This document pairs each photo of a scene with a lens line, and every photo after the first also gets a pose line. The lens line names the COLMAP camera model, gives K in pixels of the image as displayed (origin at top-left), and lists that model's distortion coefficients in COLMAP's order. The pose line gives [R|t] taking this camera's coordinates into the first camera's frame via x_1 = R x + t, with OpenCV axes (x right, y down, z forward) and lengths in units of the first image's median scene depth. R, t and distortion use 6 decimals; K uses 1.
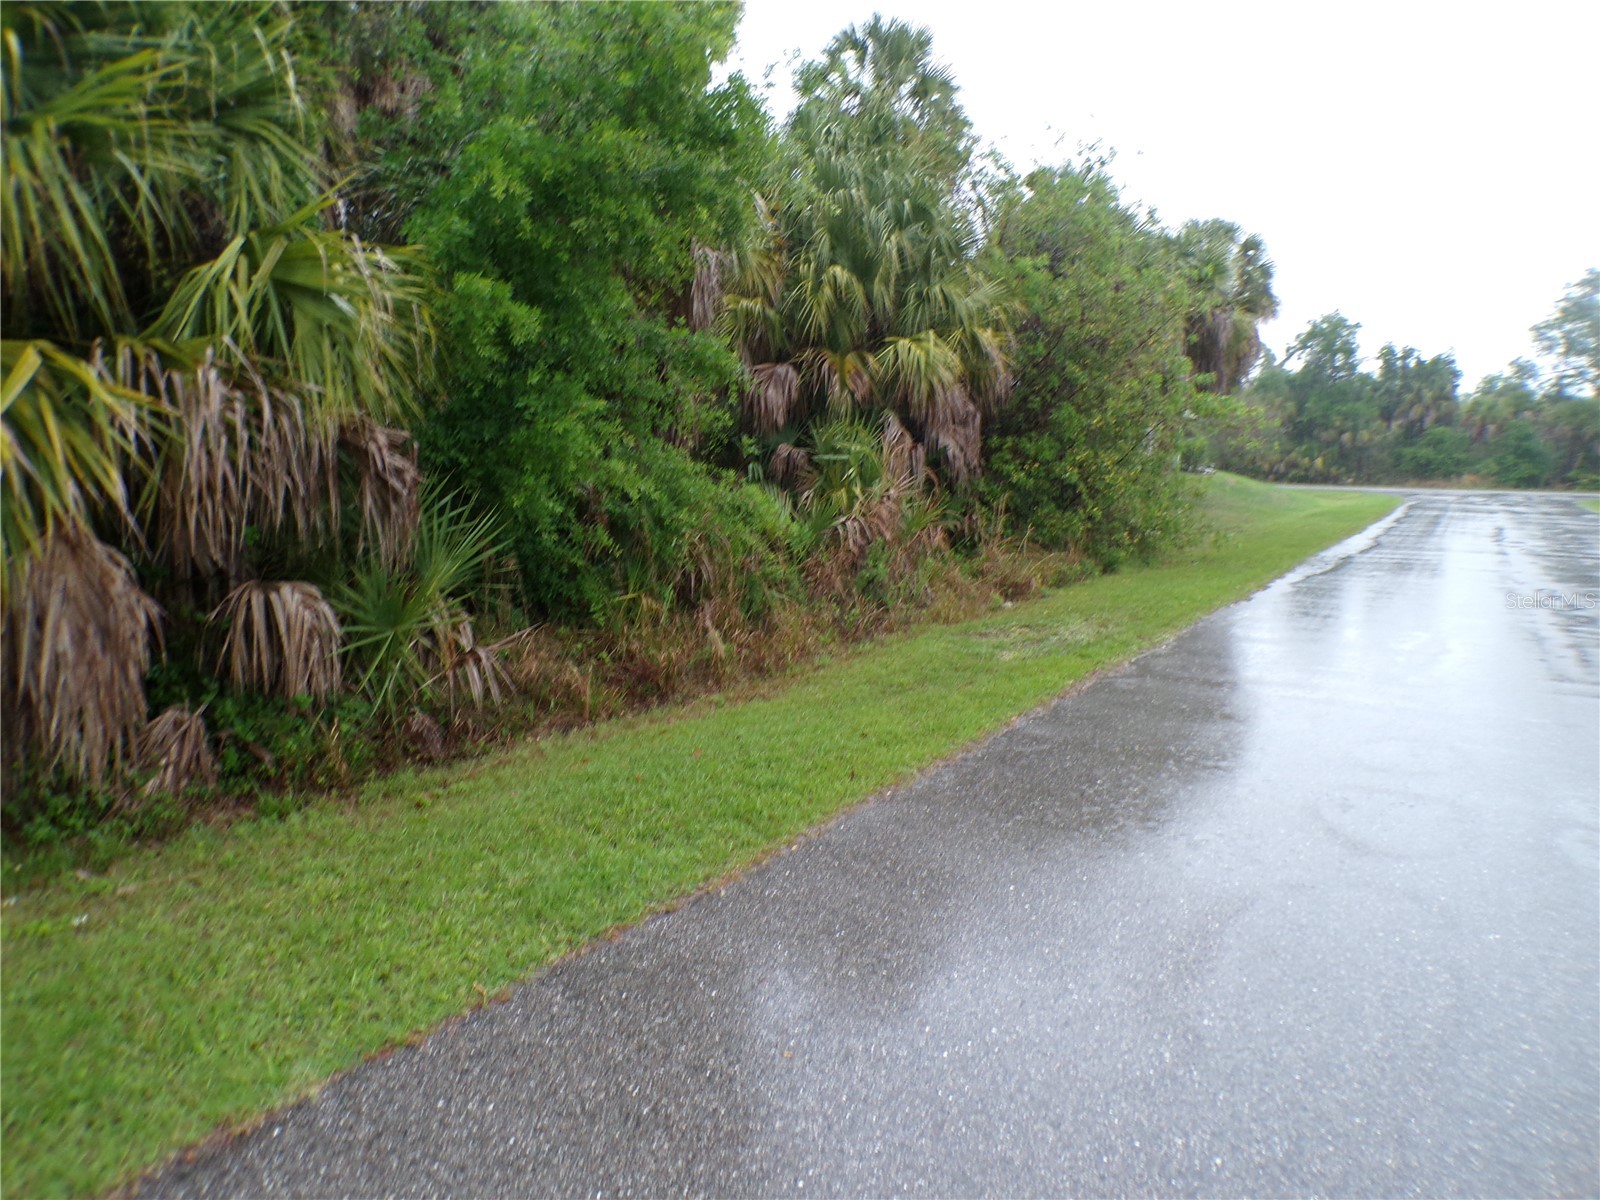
lens RADIAL K [[1076.6, 0, 802.0], [0, 1076.6, 613.1], [0, 0, 1]] dist [-0.056266, 0.027288]
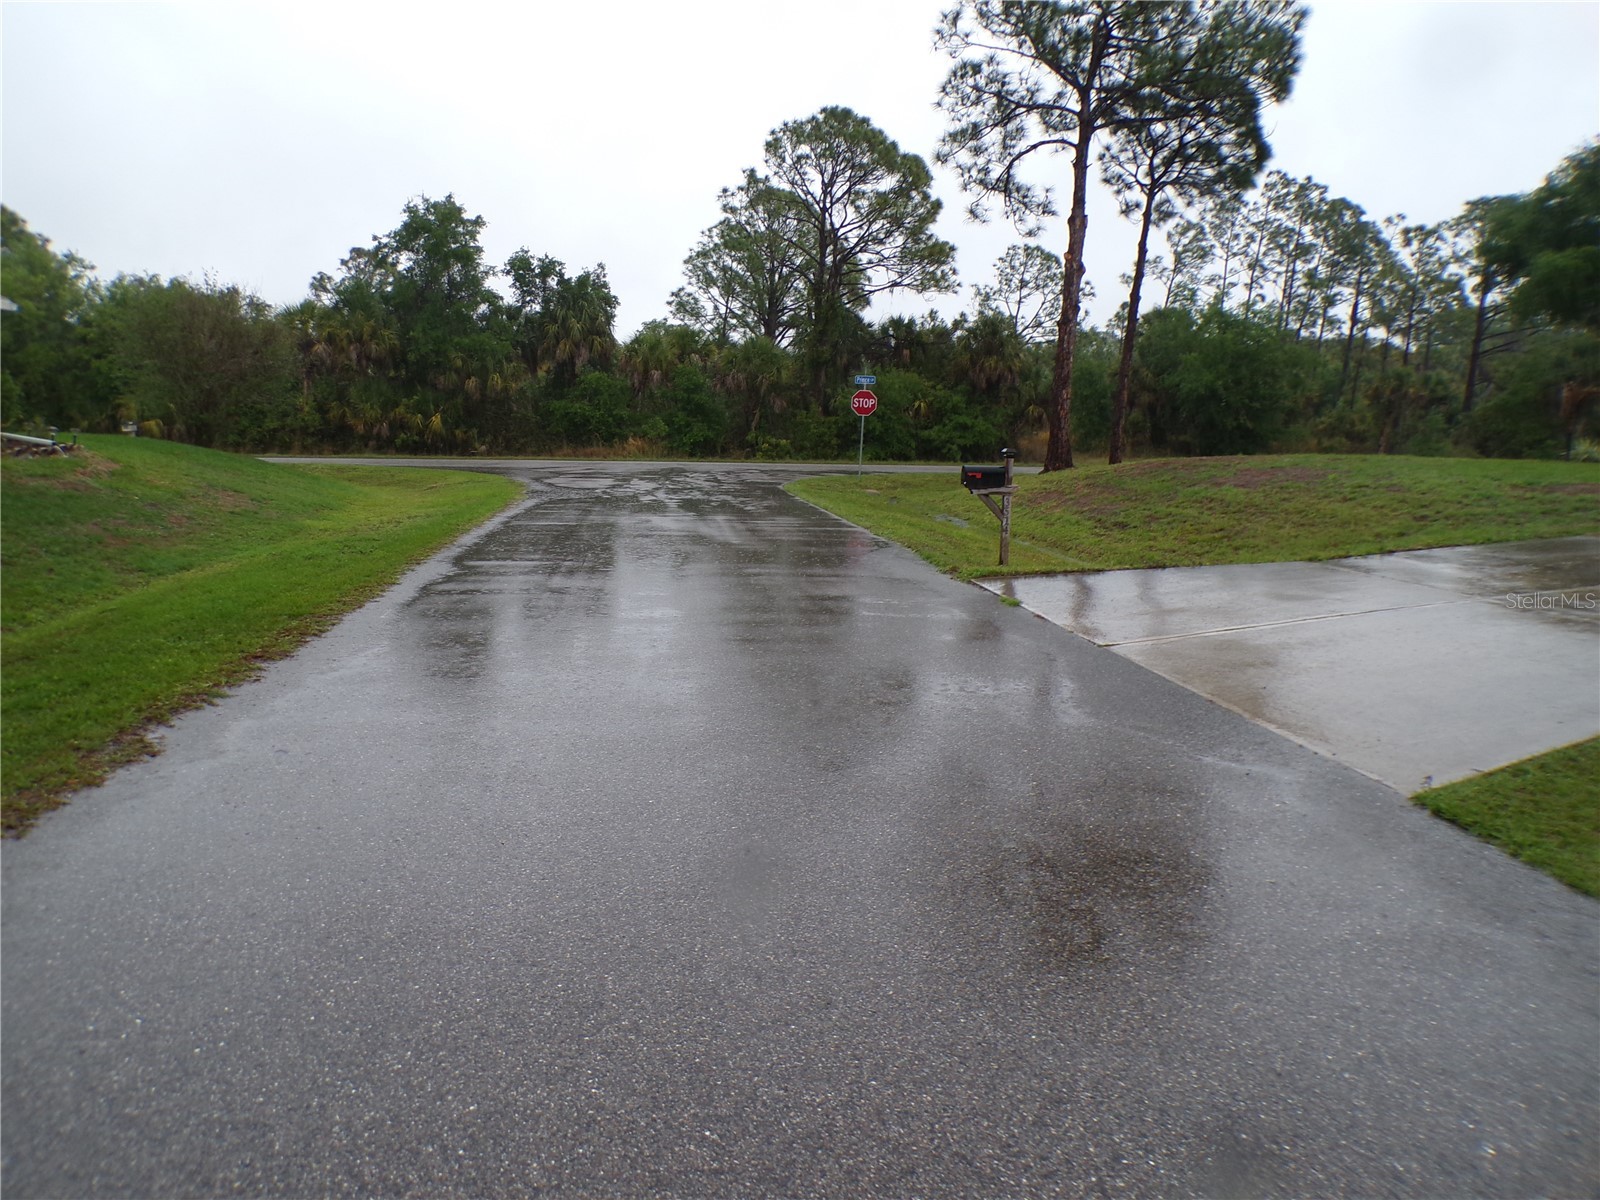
lens RADIAL K [[1076.6, 0, 802.0], [0, 1076.6, 613.1], [0, 0, 1]] dist [-0.056266, 0.027288]
pose [[0.759164, -0.096143, 0.643760, 0.229135], [0.078960, 0.995330, 0.055534, -0.043755], [-0.646093, 0.008672, 0.763210, 0.361469]]
